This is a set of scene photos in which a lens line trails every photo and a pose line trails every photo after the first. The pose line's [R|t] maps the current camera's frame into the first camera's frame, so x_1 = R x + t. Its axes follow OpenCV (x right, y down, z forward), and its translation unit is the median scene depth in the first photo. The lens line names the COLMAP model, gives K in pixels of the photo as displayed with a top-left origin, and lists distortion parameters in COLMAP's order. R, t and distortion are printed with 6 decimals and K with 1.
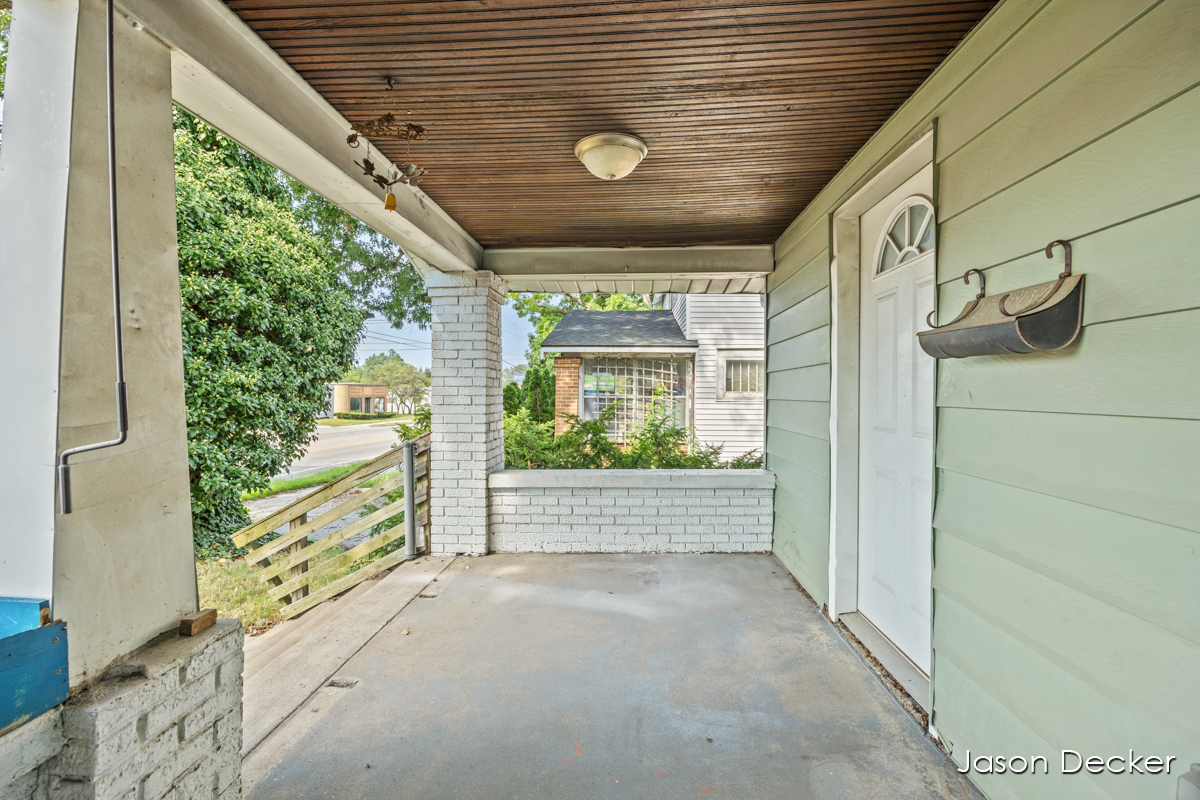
lens RADIAL K [[511.3, 0, 600.0], [0, 511.3, 400.0], [0, 0, 1]] dist [0.000313, 0.000035]
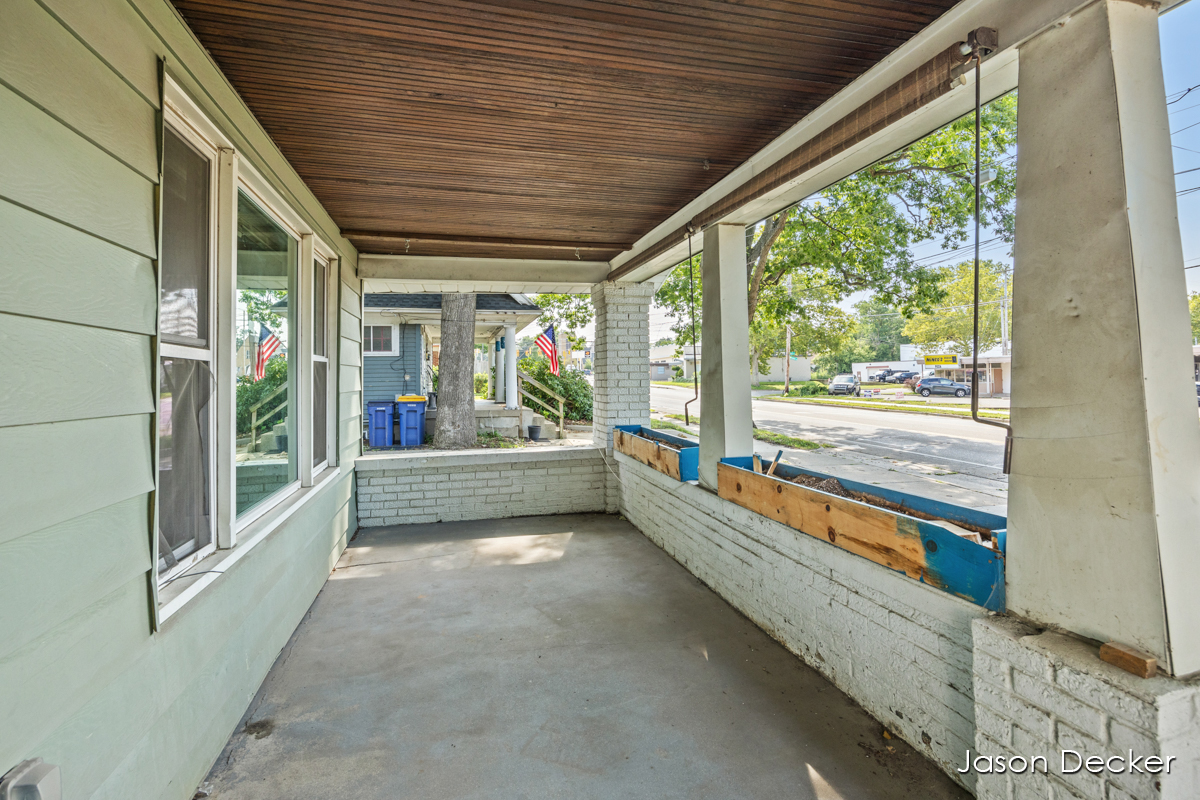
lens RADIAL K [[586.4, 0, 603.6], [0, 586.4, 378.1], [0, 0, 1]] dist [-0.000148, -0.000035]
pose [[-0.947135, 0.010453, -0.320666, 0.342341], [0.007844, 0.999925, 0.009427, -0.036325], [0.320741, 0.006414, -0.947145, 1.786696]]
